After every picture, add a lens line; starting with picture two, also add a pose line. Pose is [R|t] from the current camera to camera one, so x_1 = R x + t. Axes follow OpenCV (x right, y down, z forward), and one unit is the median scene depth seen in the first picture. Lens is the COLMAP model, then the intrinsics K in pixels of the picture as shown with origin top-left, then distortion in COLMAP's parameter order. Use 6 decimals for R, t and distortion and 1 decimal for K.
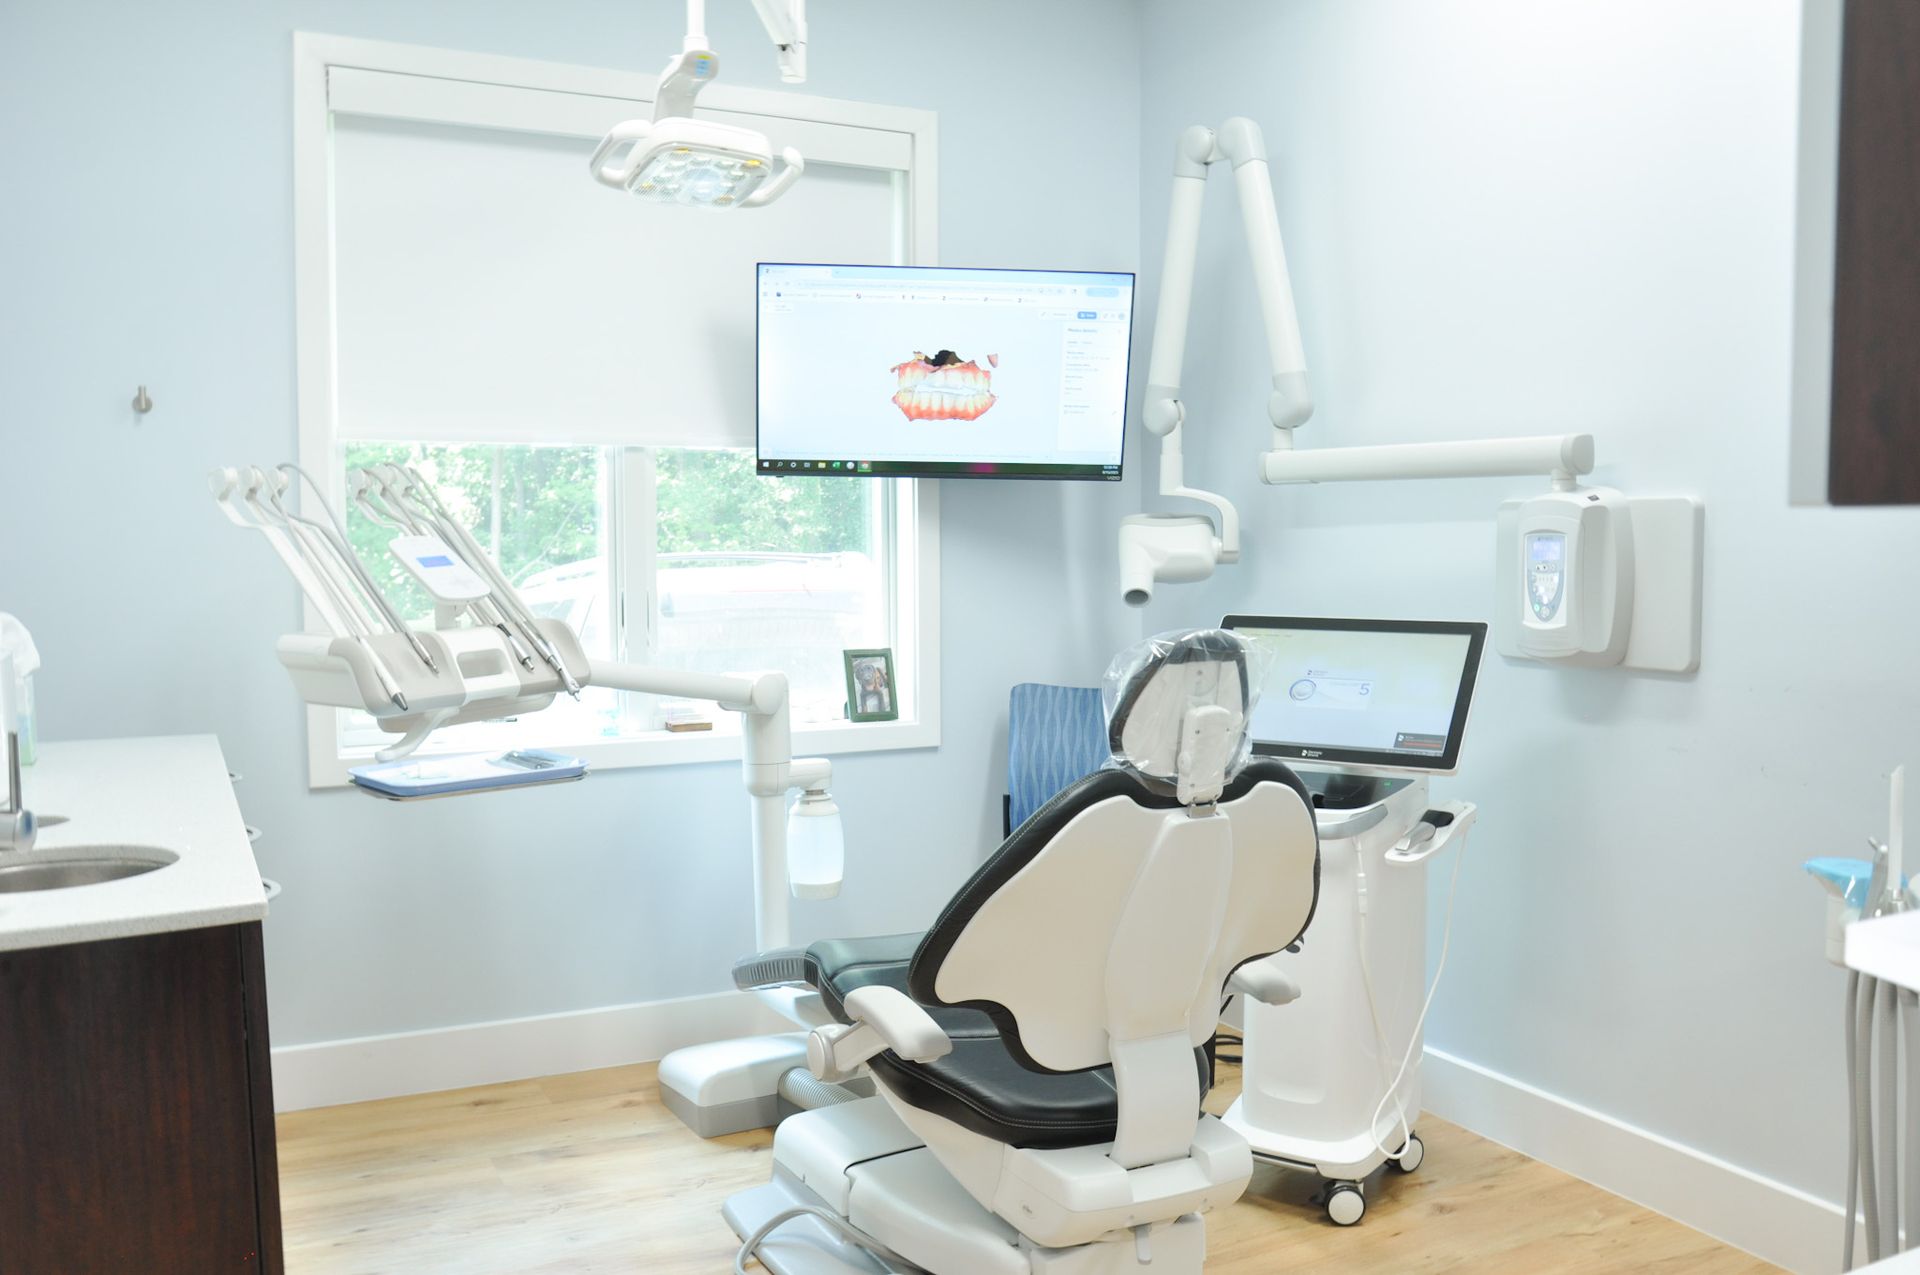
lens RADIAL K [[1567.2, 0, 946.7], [0, 1567.2, 647.1], [0, 0, 1]] dist [-0.149363, 0.154519]
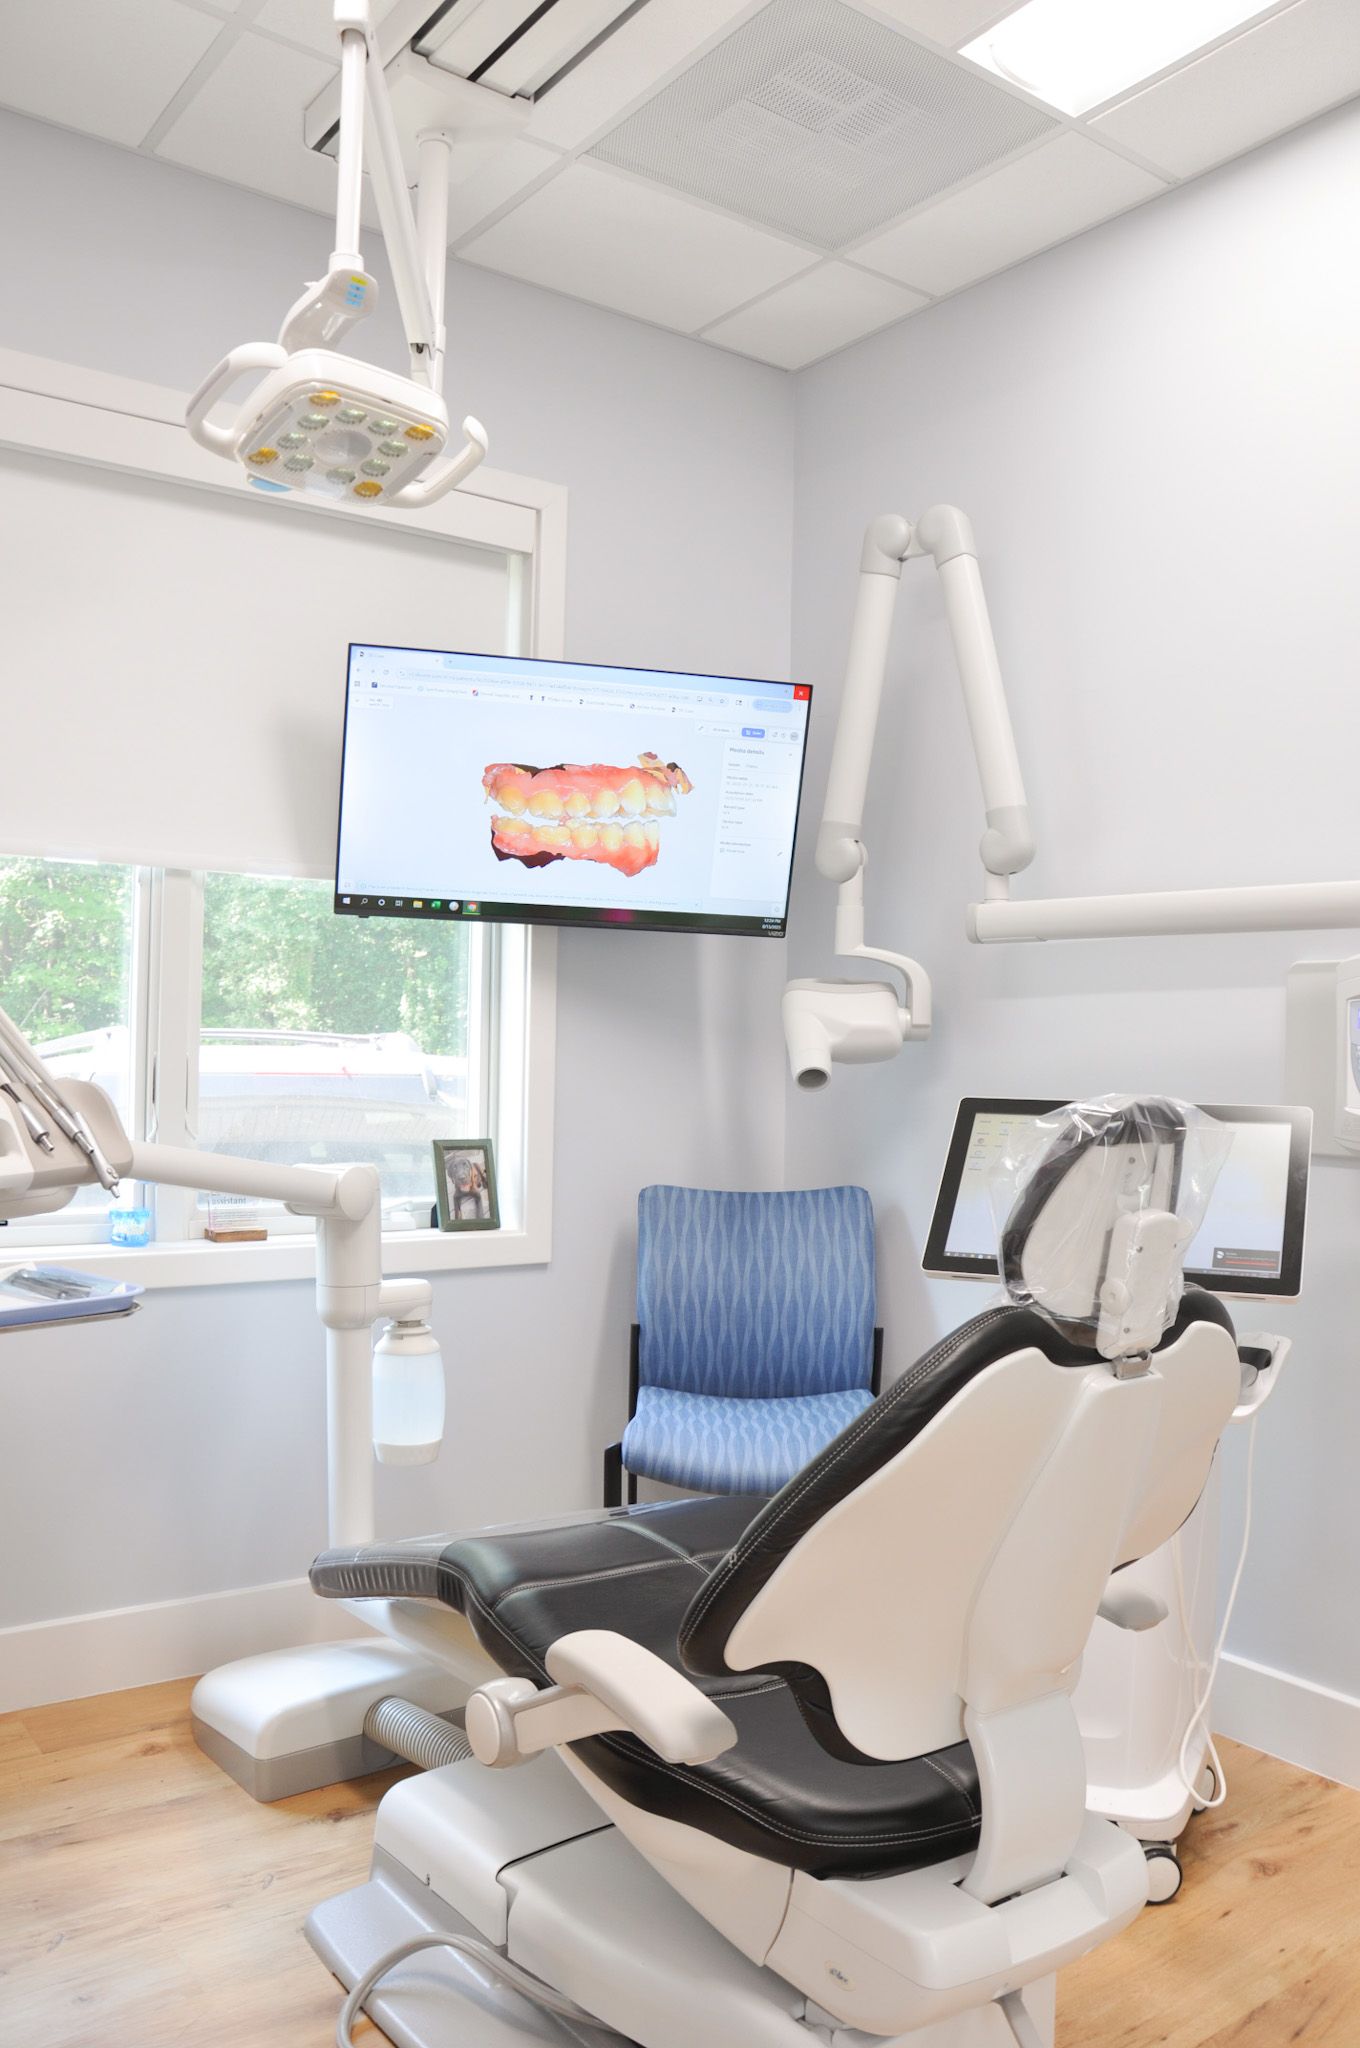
lens RADIAL K [[1592.0, 0, 680.0], [0, 1592.0, 1024.0], [0, 0, 1]] dist [-0.158404, 0.122555]
pose [[0.987177, 0.025866, 0.157522, -0.093875], [-0.012772, 0.996420, -0.083574, 0.011611], [-0.159119, 0.080491, 0.983973, 0.250221]]
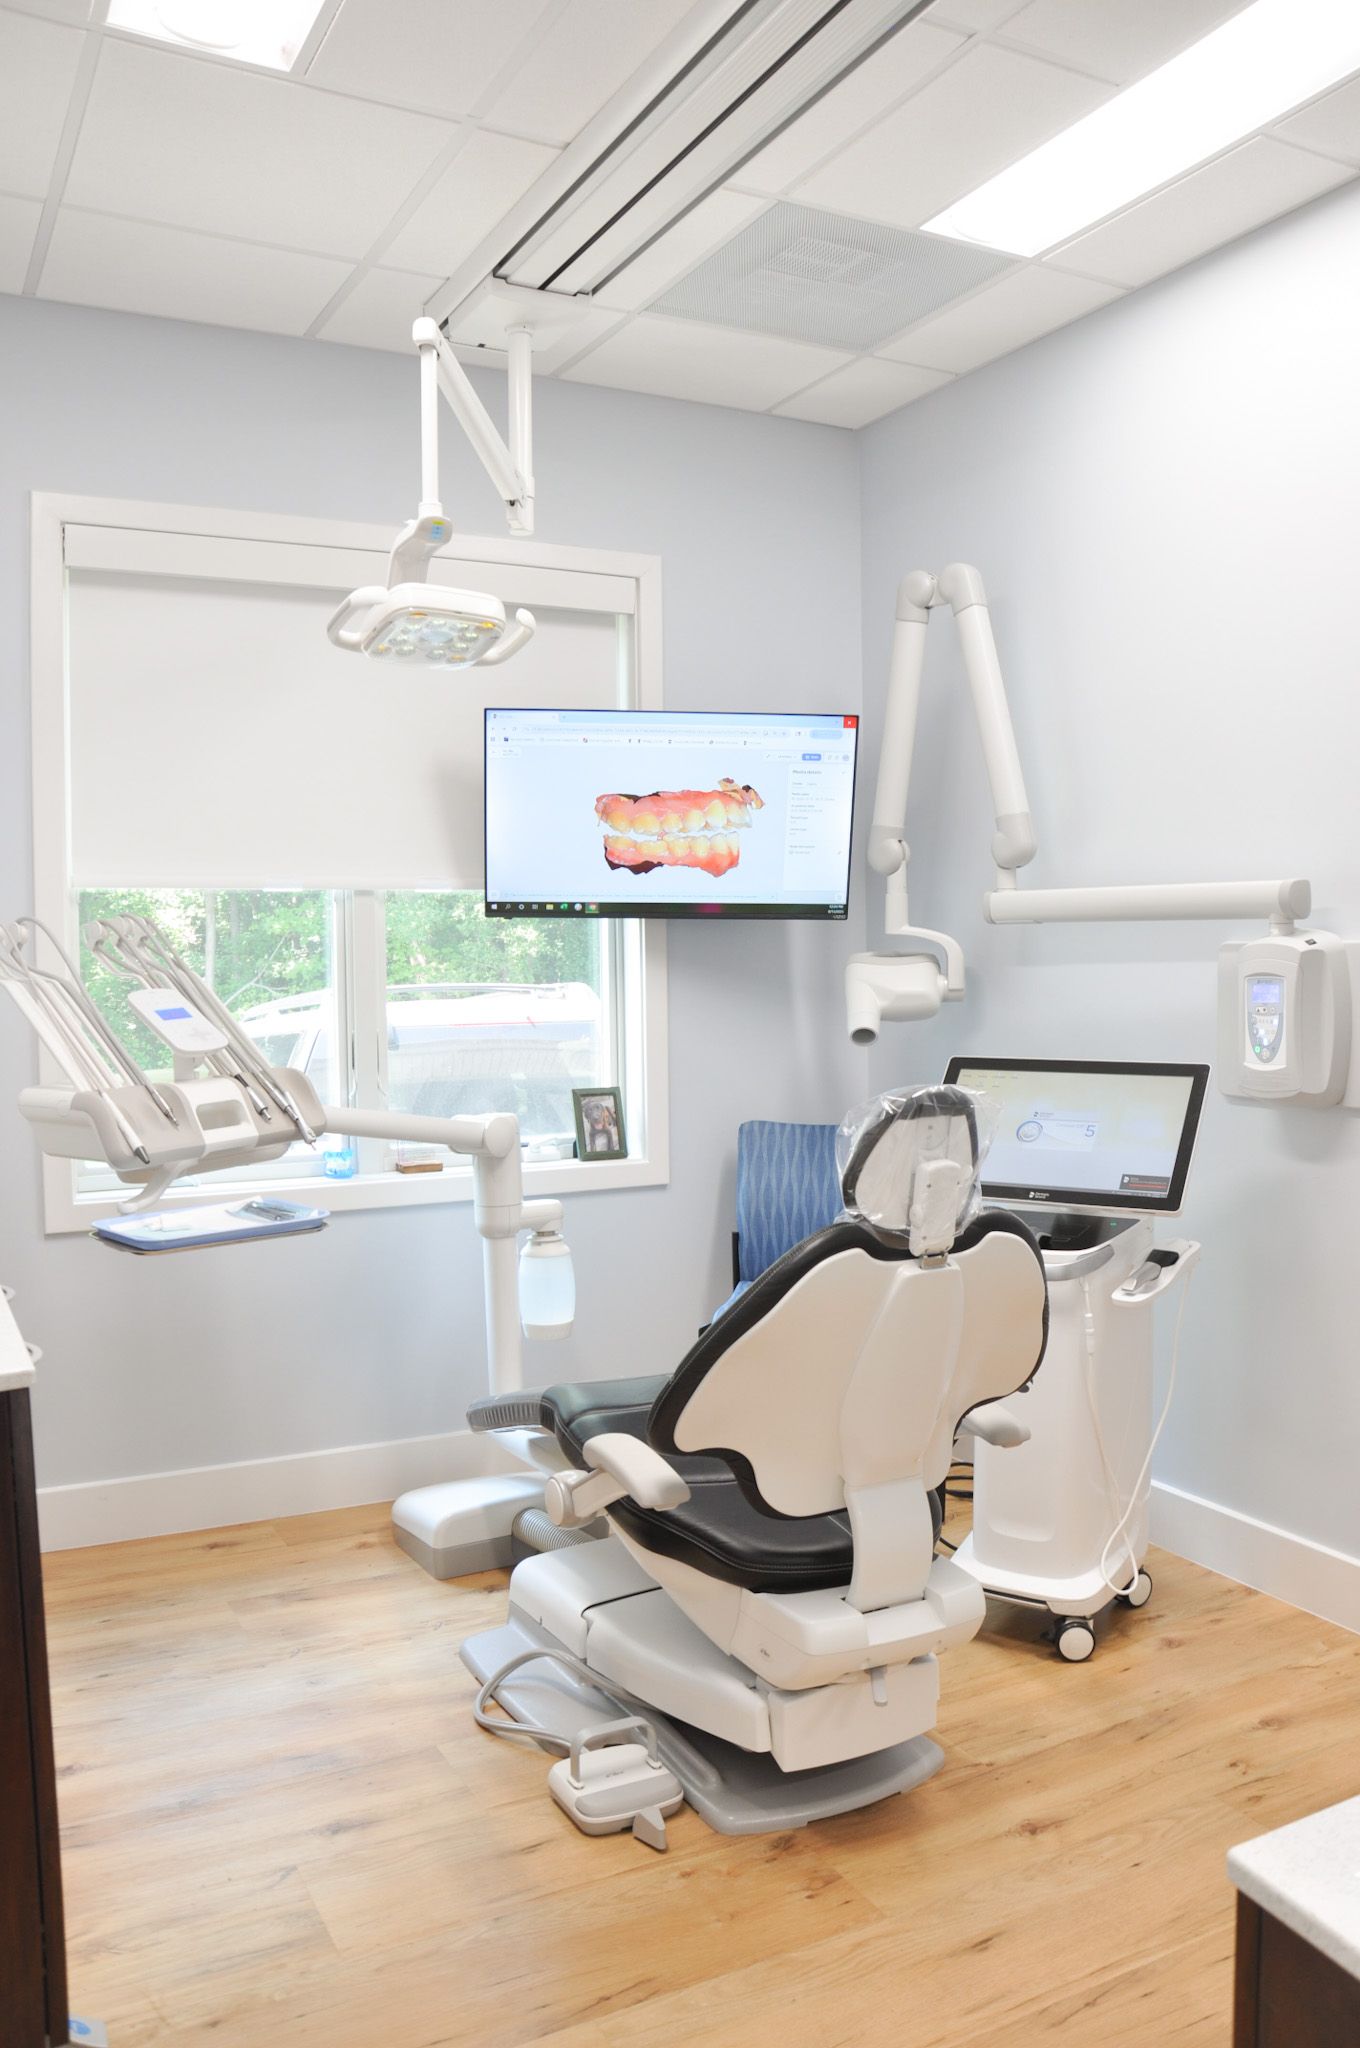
lens RADIAL K [[1592.0, 0, 680.0], [0, 1592.0, 1024.0], [0, 0, 1]] dist [-0.158404, 0.122555]
pose [[0.999928, -0.007616, 0.009222, -0.007630], [0.007842, 0.999663, -0.024746, -0.019090], [-0.009031, 0.024816, 0.999651, -0.029001]]
